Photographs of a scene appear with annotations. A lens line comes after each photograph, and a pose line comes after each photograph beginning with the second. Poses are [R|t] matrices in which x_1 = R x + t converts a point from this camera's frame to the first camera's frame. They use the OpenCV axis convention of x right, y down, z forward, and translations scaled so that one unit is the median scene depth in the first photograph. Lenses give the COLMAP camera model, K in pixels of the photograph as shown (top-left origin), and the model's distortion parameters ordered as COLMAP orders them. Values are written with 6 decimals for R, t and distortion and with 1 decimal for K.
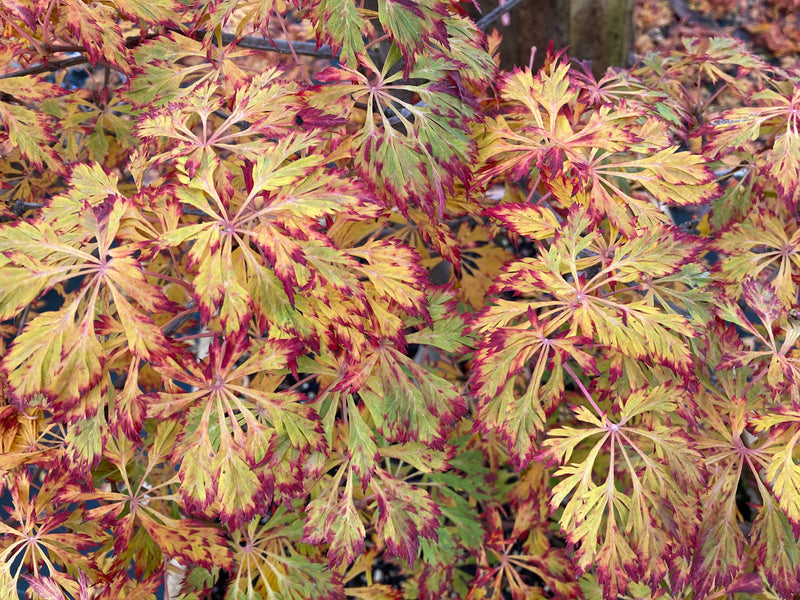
lens RADIAL K [[651.7, 0, 400.0], [0, 651.7, 300.0], [0, 0, 1]] dist [-0.015609, 0.003894]
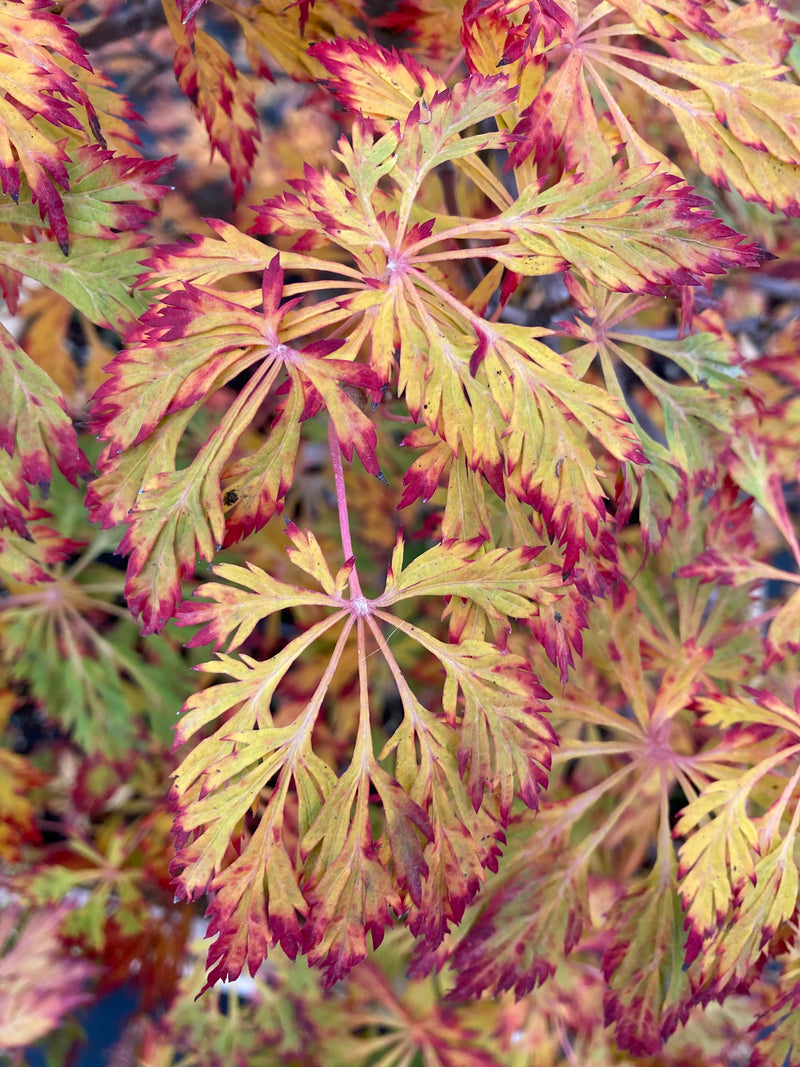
lens RADIAL K [[869.2, 0, 430.4], [0, 869.2, 533.5], [0, 0, 1]] dist [-0.015609, 0.003894]
pose [[0.941797, 0.326478, 0.080191, 0.303603], [-0.334721, 0.932850, 0.133237, 0.065890], [-0.031307, -0.152323, 0.987835, 0.461269]]
